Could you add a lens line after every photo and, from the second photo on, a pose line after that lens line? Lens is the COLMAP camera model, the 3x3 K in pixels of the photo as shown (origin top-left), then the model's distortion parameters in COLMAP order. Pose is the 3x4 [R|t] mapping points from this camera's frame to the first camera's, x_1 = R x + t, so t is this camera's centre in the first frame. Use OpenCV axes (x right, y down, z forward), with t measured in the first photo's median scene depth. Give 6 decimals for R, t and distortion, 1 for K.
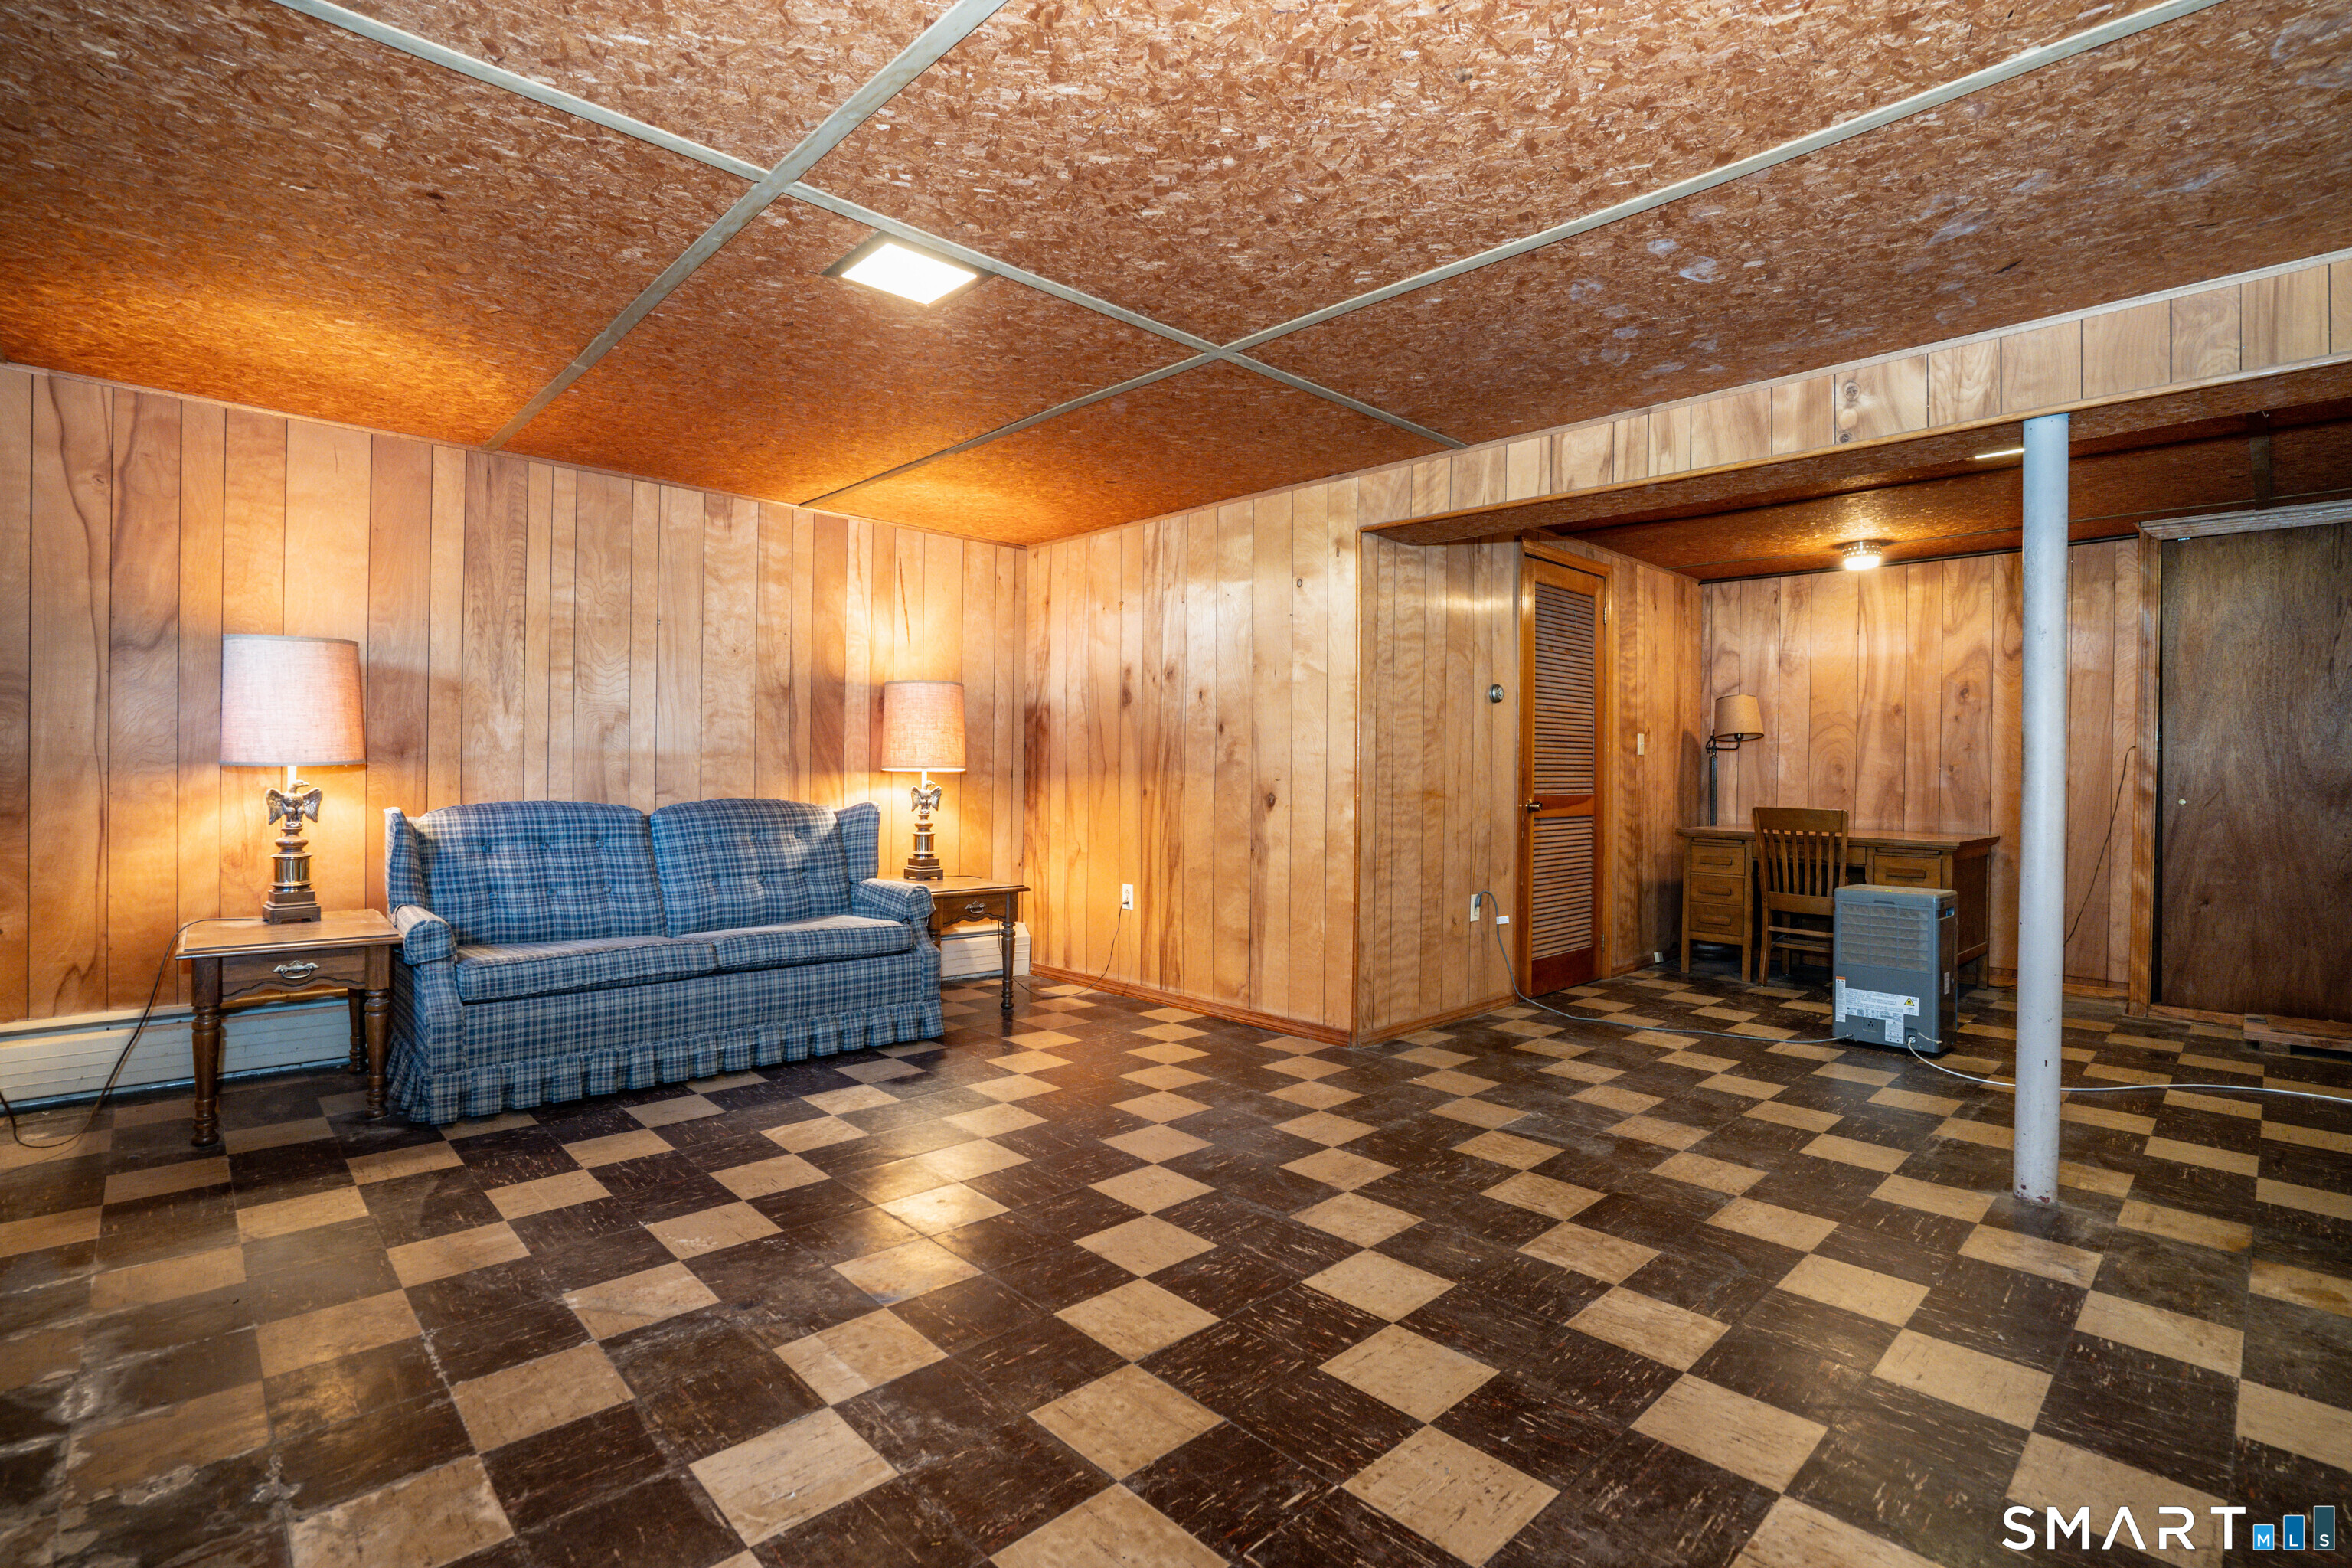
lens RADIAL K [[1104.4, 0, 1183.5], [0, 1104.4, 777.1], [0, 0, 1]] dist [-0.034896, 0.003278]
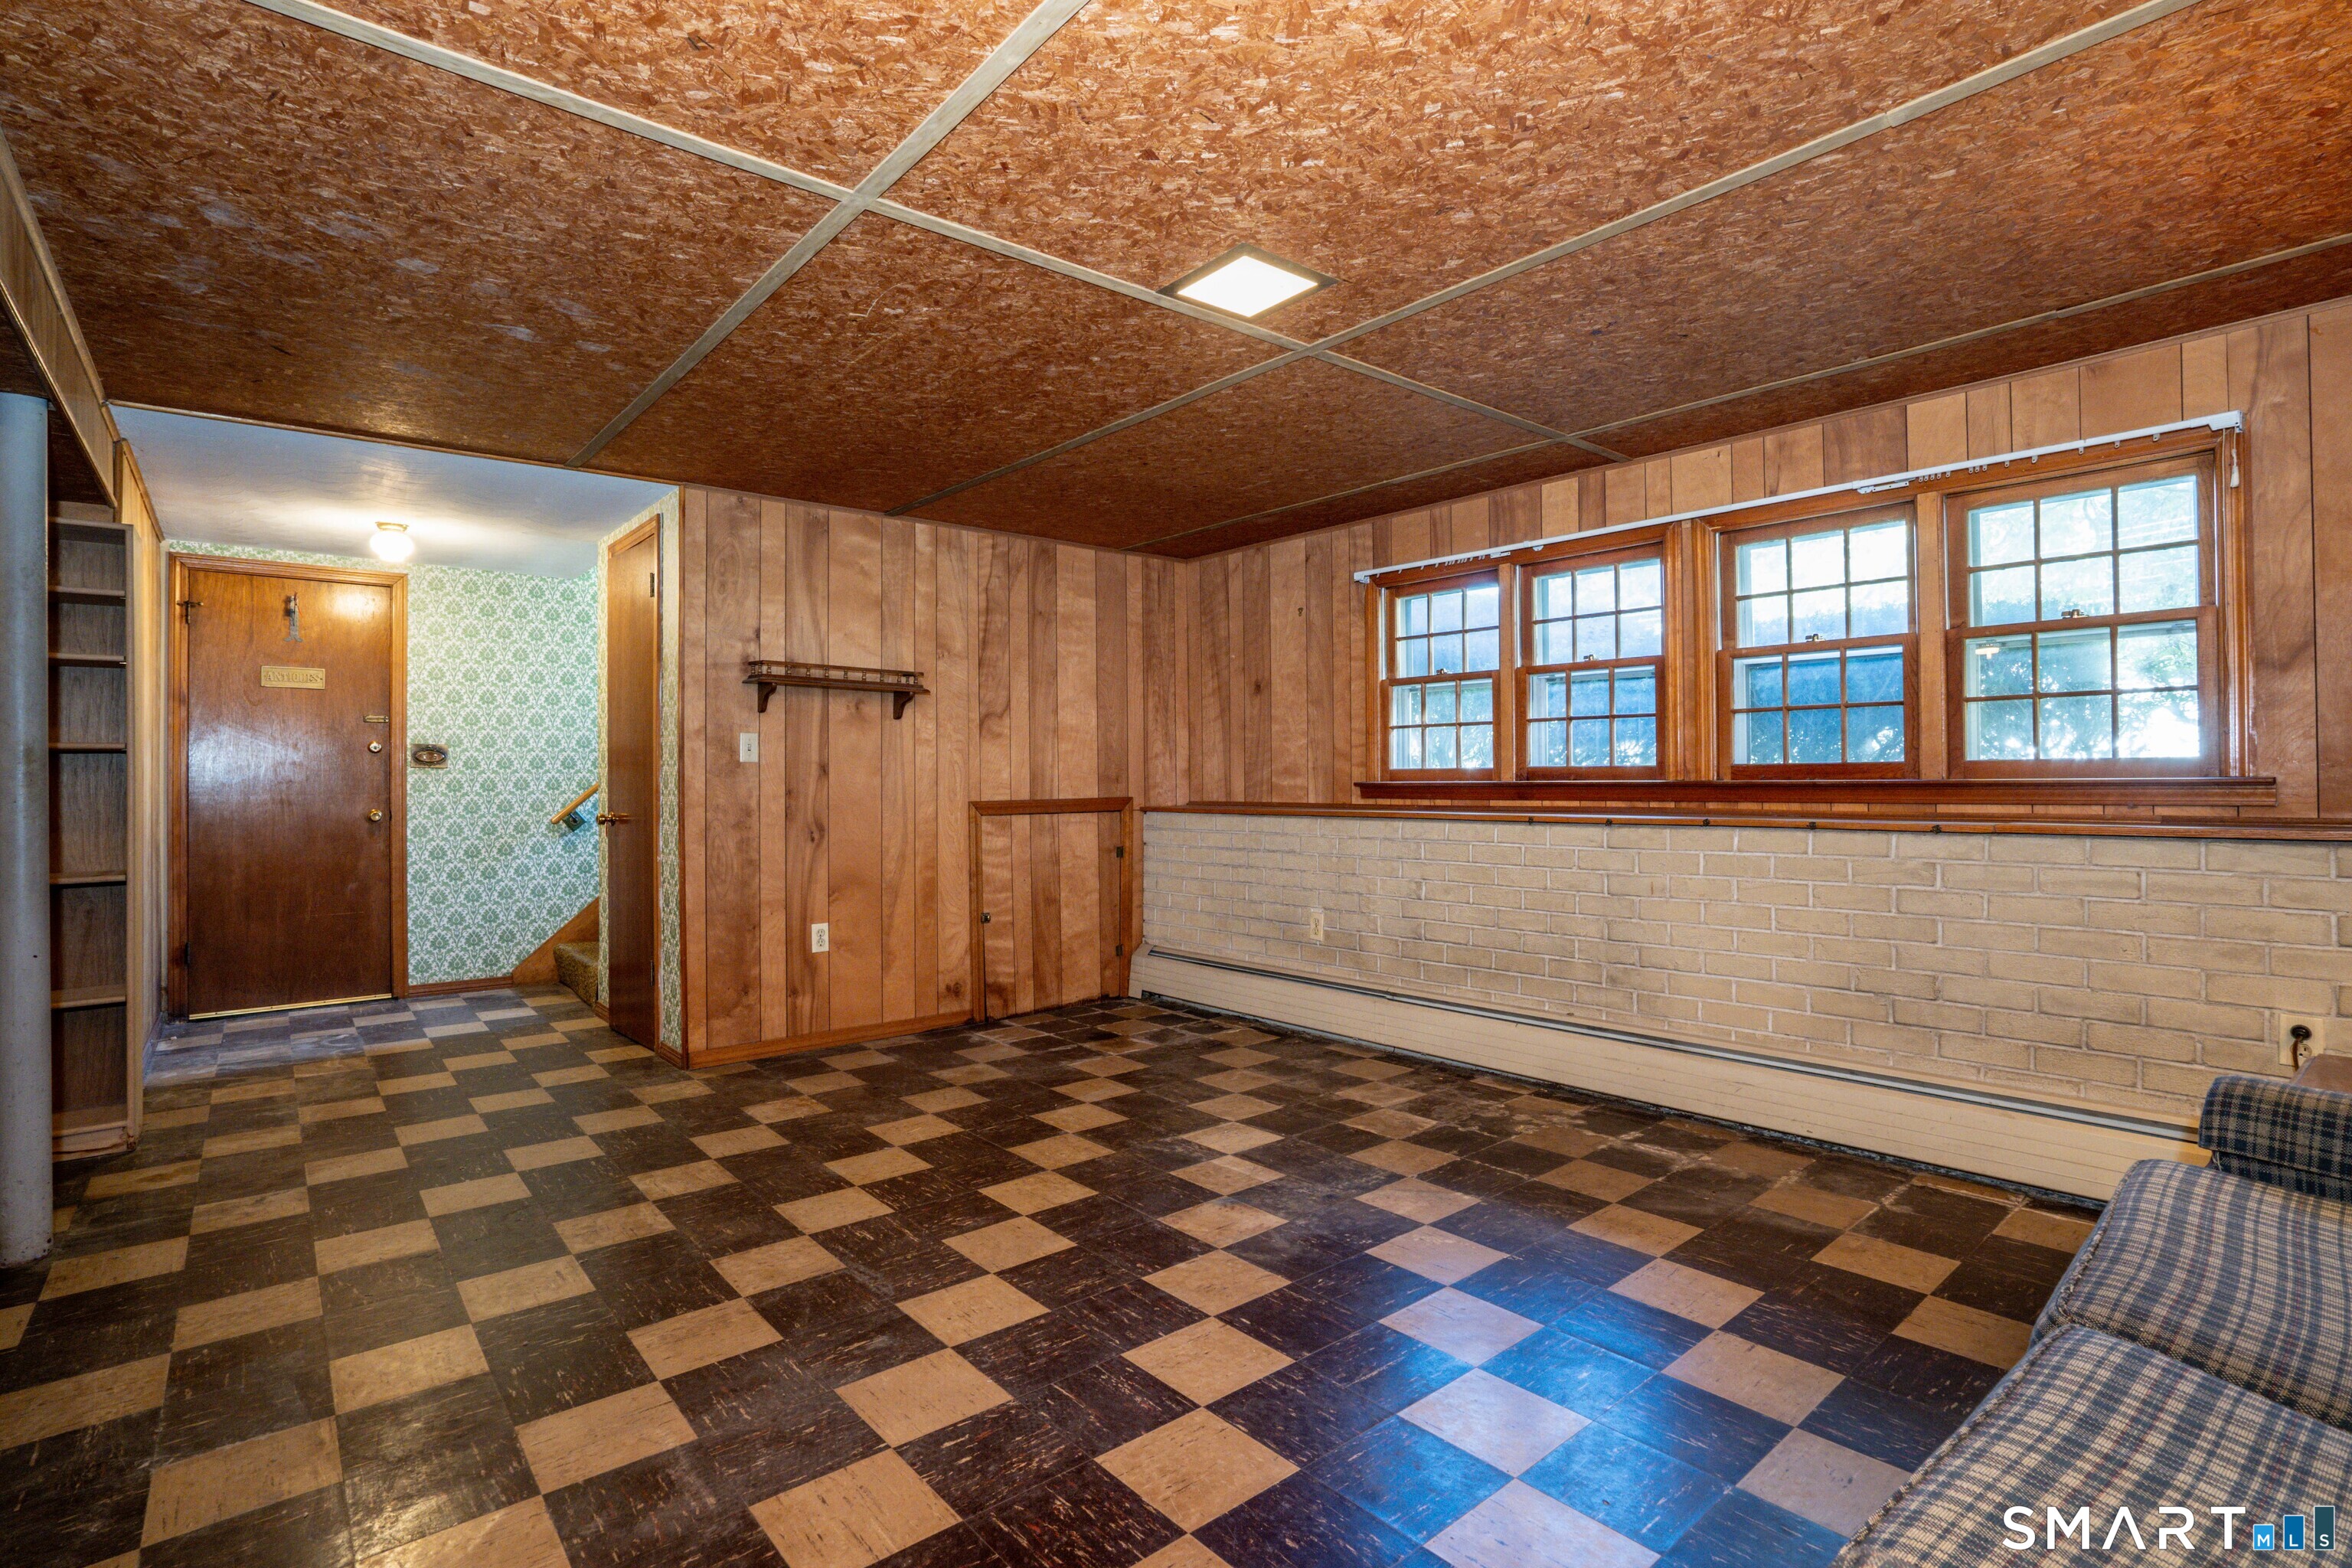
lens RADIAL K [[1104.4, 0, 1168.4], [0, 1104.4, 780.8], [0, 0, 1]] dist [-0.034896, 0.003278]
pose [[-0.997423, -0.004195, 0.071616, -0.215915], [-0.003529, 0.999949, 0.009412, -0.020888], [-0.071652, 0.009135, -0.997388, 1.692611]]
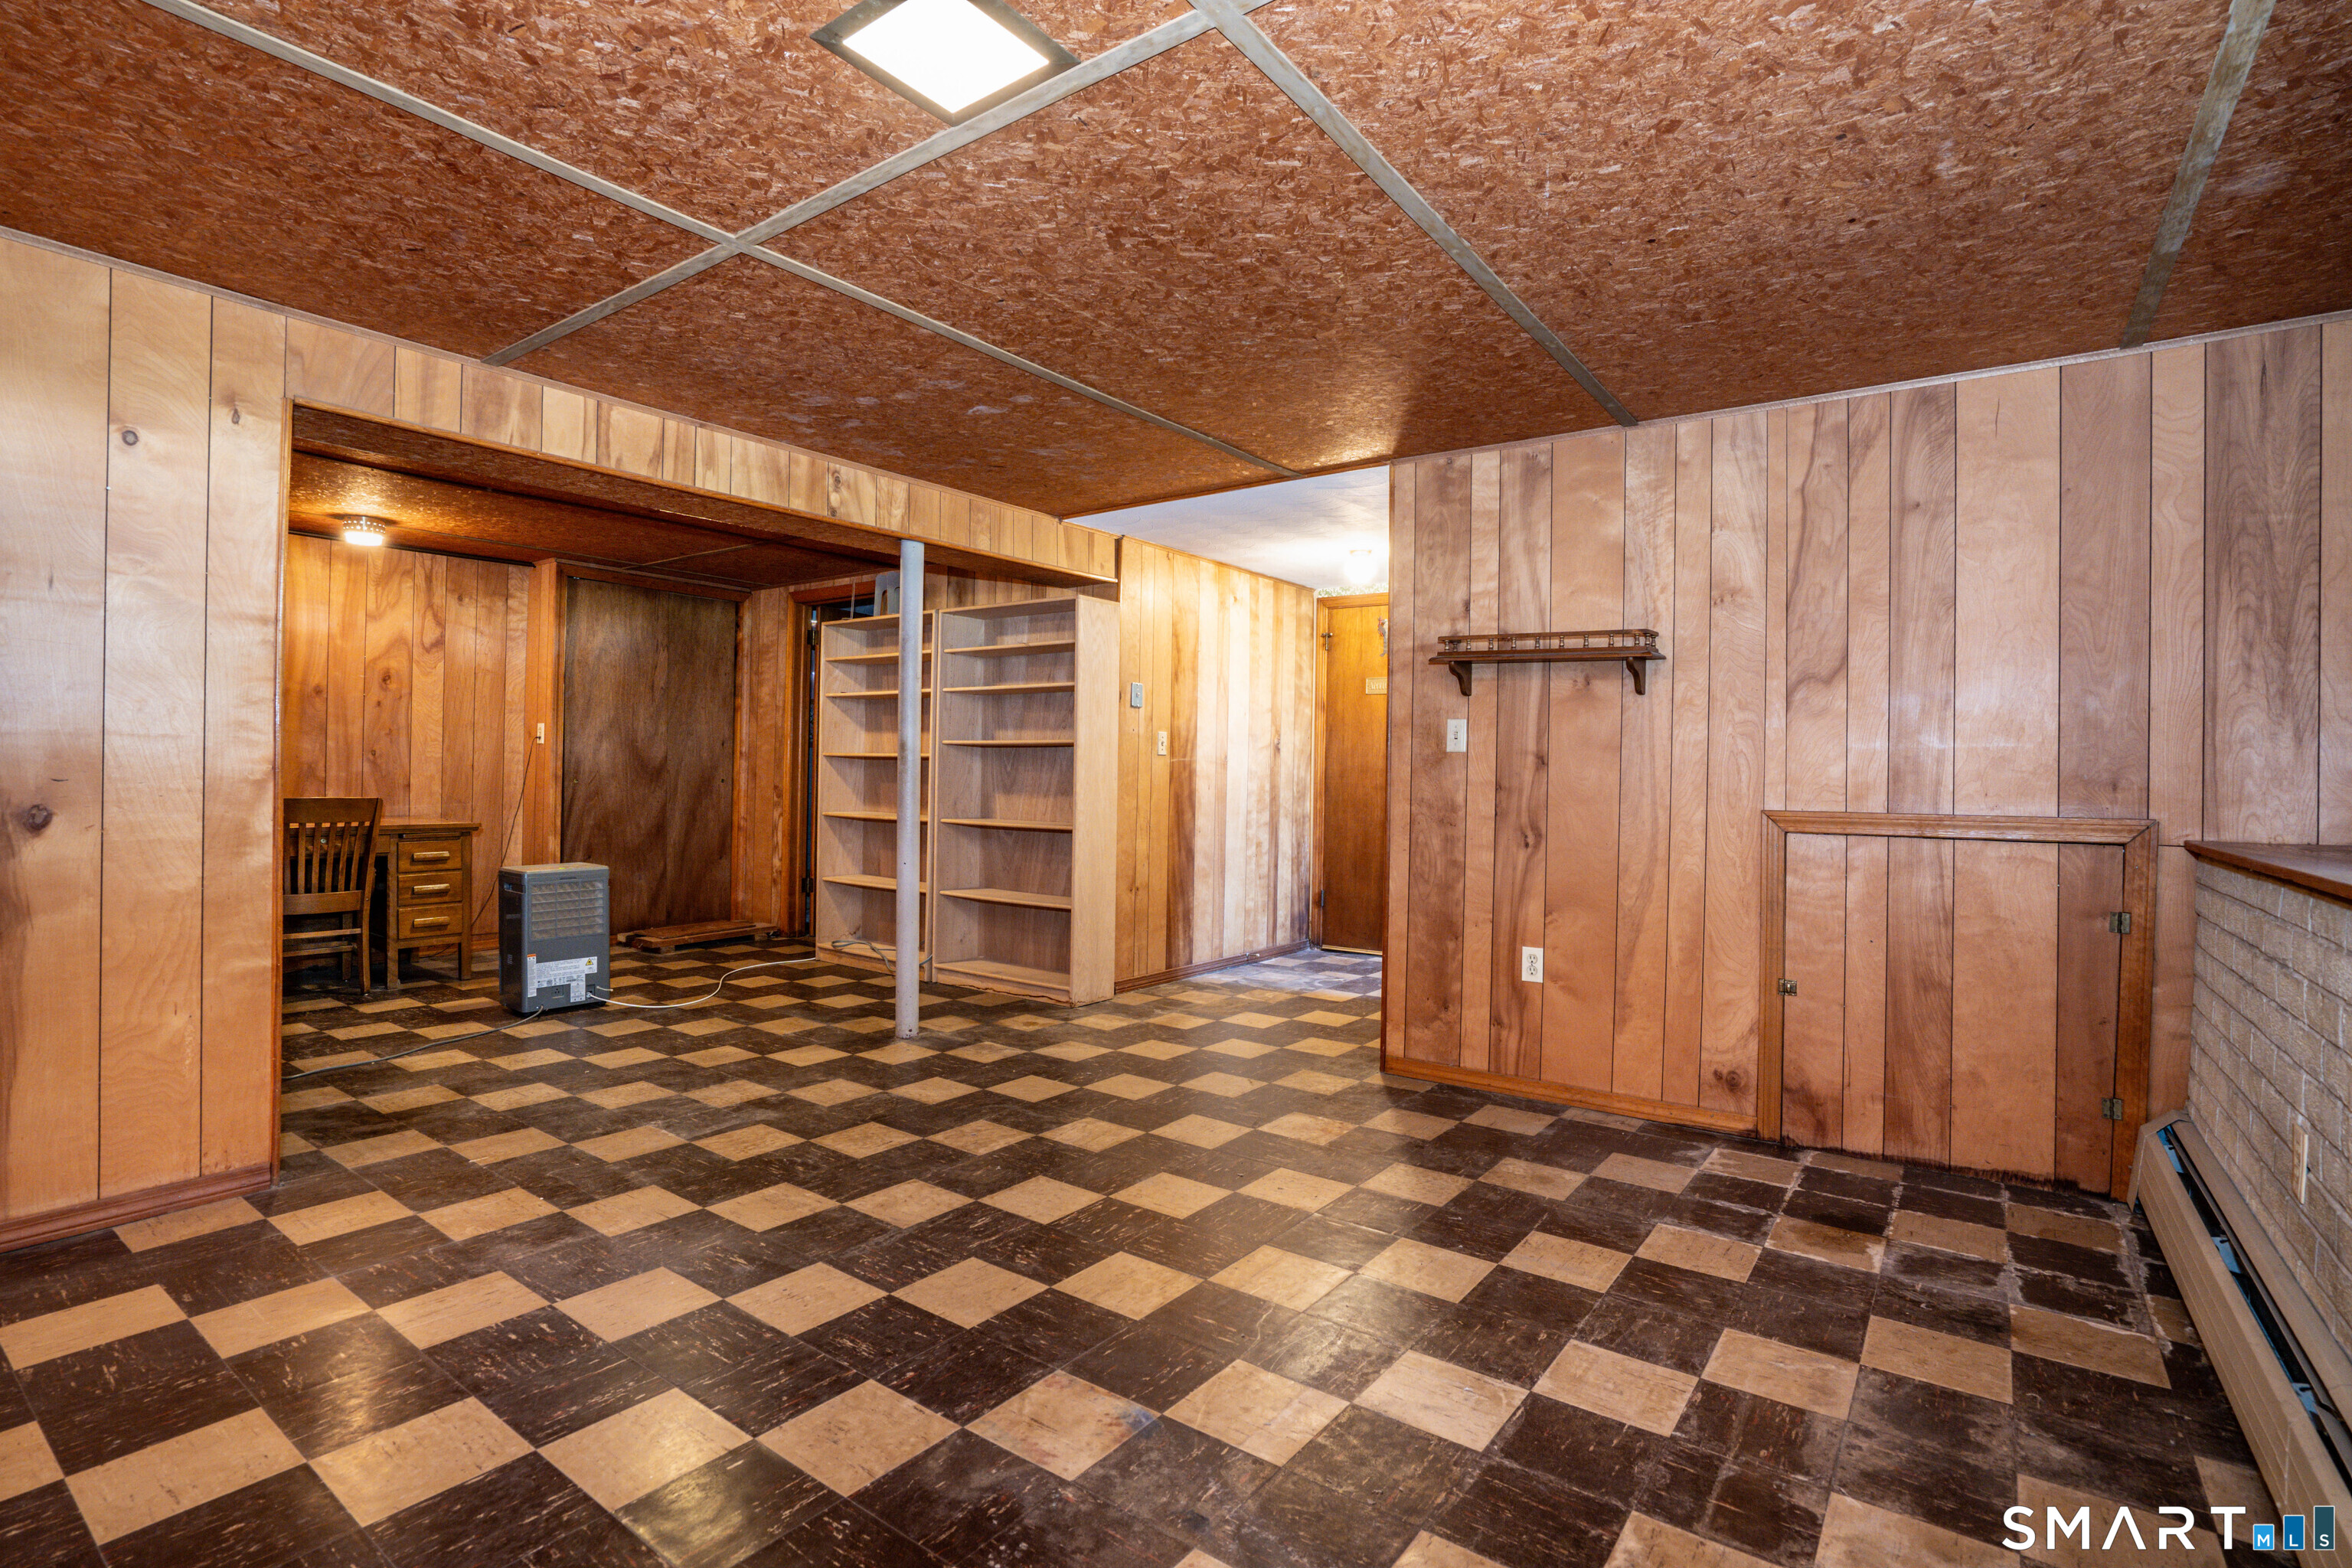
lens RADIAL K [[1122.6, 0, 1169.0], [0, 1122.6, 776.7], [0, 0, 1]] dist [-0.036039, 0.001465]
pose [[-0.167089, -0.018258, 0.985773, -0.814455], [-0.009769, 0.999810, 0.016862, -0.019671], [-0.985893, -0.006812, -0.167236, 0.830886]]
